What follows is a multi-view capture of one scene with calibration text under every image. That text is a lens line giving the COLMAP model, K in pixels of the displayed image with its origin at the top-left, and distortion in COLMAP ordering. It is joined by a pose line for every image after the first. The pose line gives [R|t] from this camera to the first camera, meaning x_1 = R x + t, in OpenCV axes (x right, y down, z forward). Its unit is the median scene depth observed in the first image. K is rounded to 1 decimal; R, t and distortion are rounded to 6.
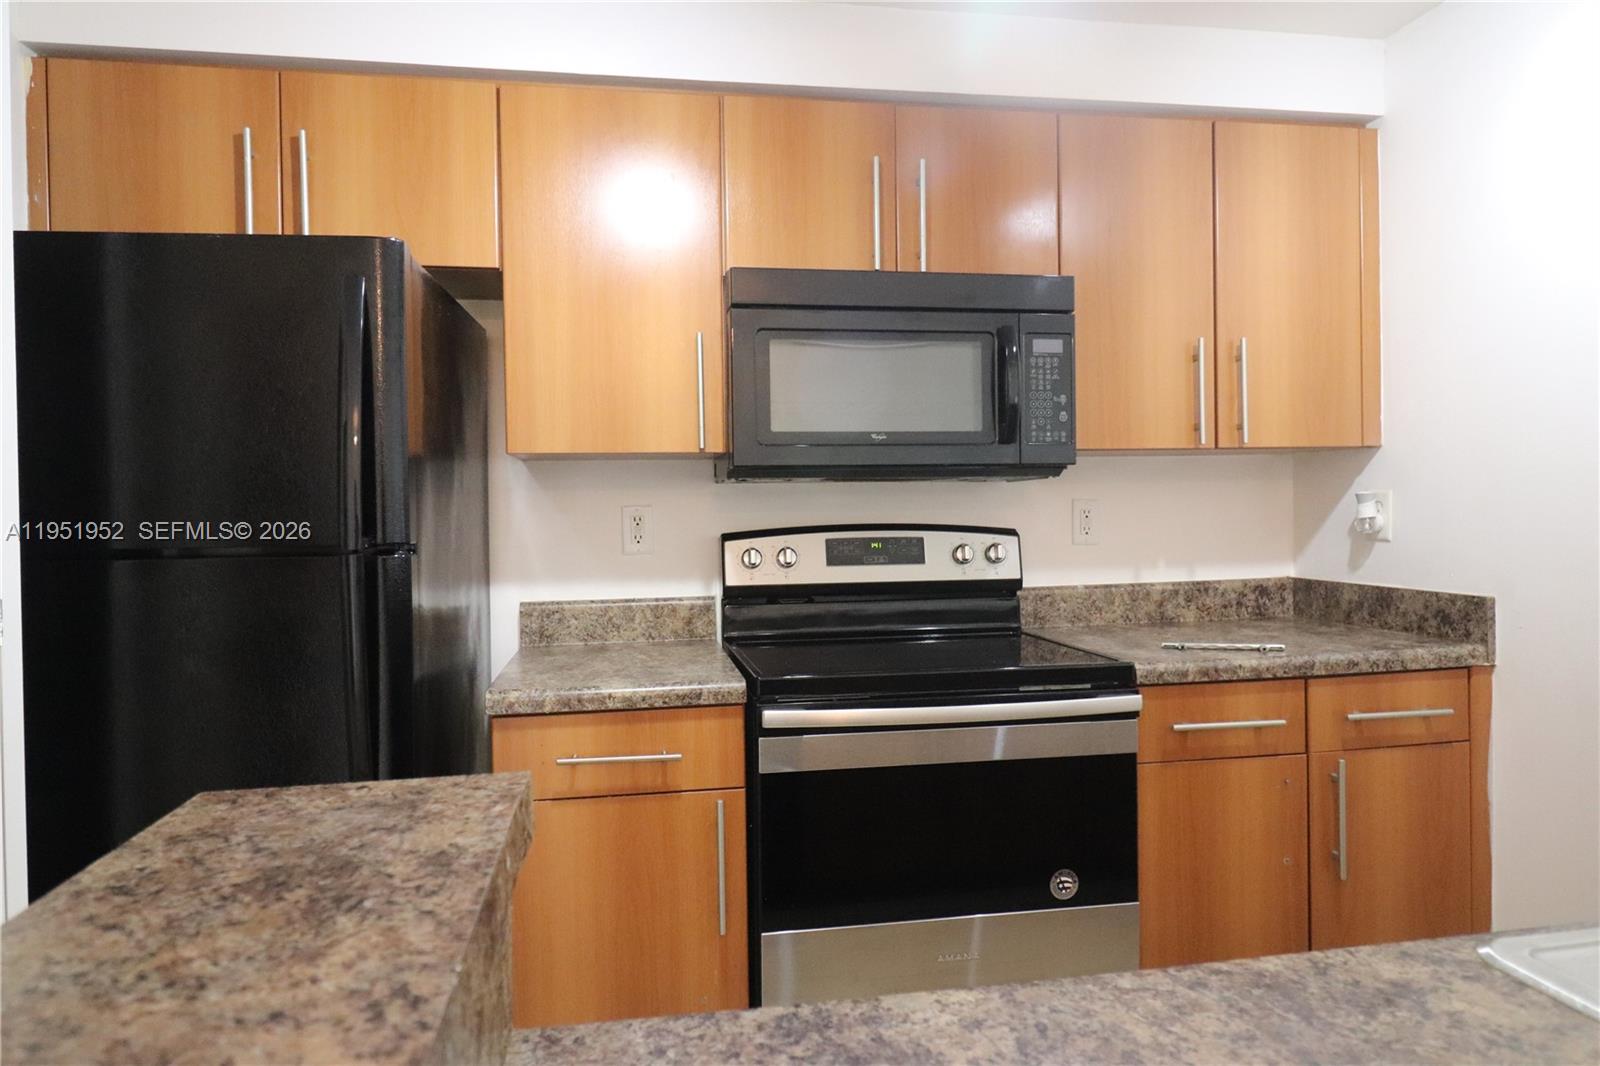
lens RADIAL K [[992.7, 0, 805.8], [0, 992.7, 530.6], [0, 0, 1]] dist [0.010957, -0.011453]
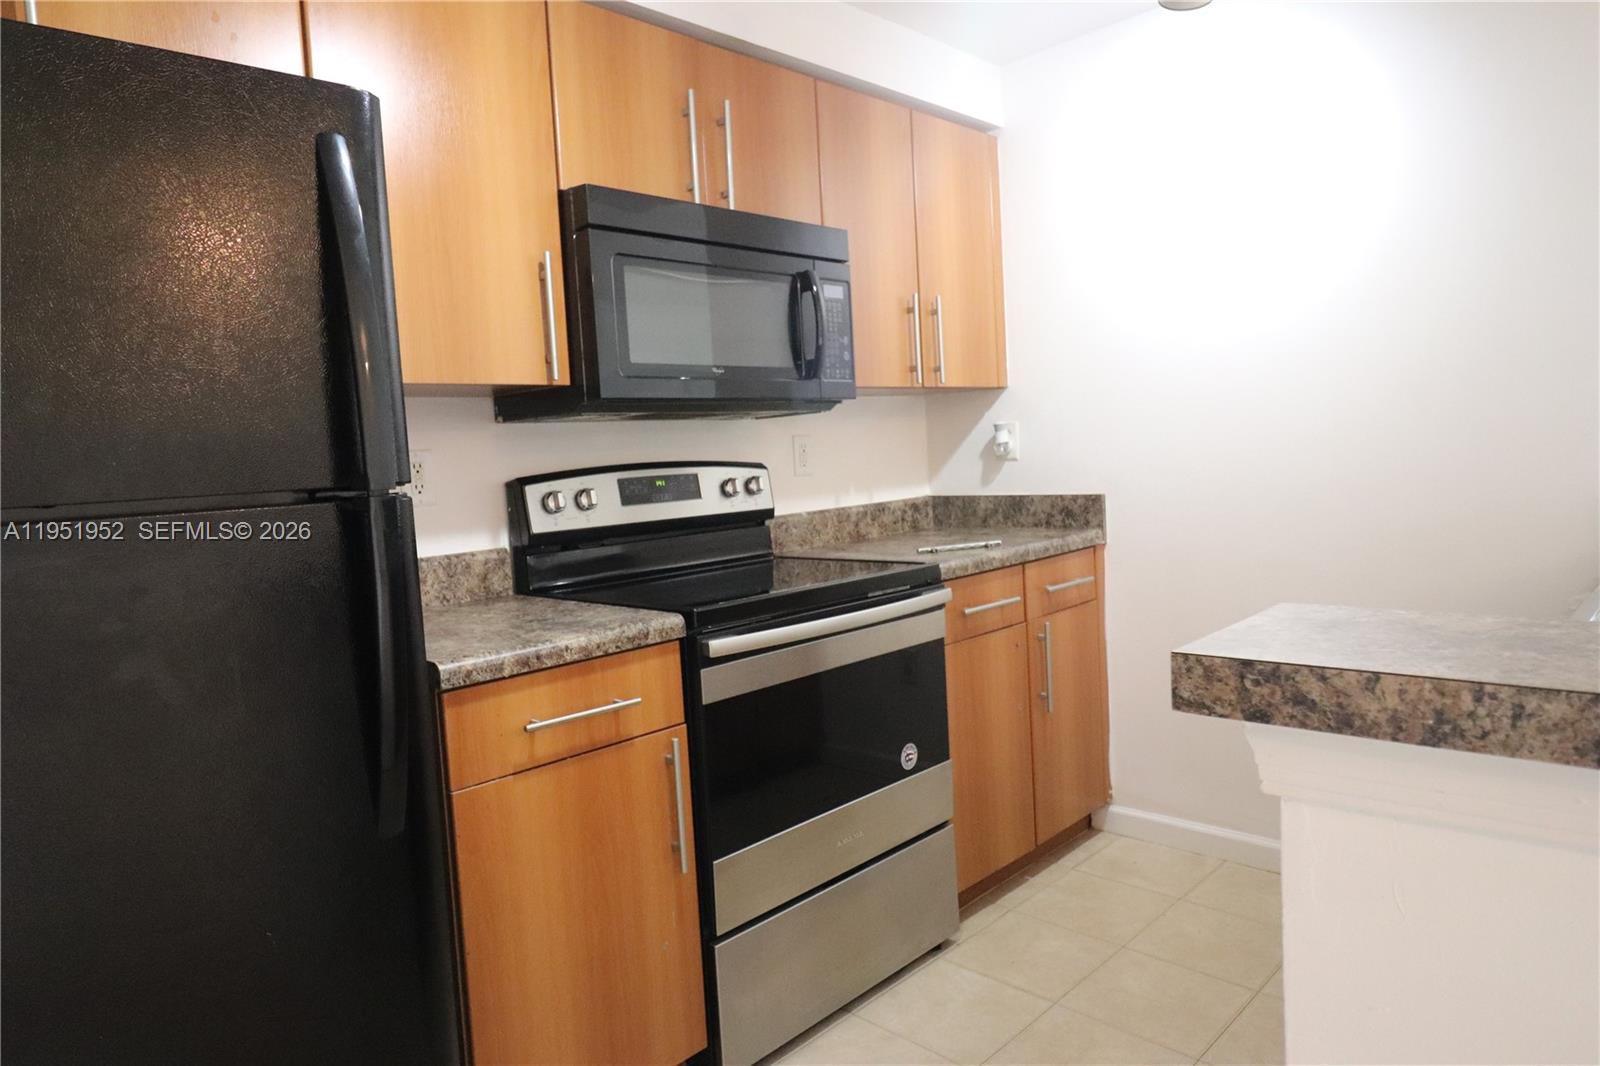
lens RADIAL K [[992.7, 0, 795.6], [0, 992.7, 537.4], [0, 0, 1]] dist [0.010957, -0.011453]
pose [[0.808794, -0.080362, 0.582575, -0.458517], [0.056048, 0.996644, 0.059668, 0.019560], [-0.585414, -0.015607, 0.810584, 0.120528]]
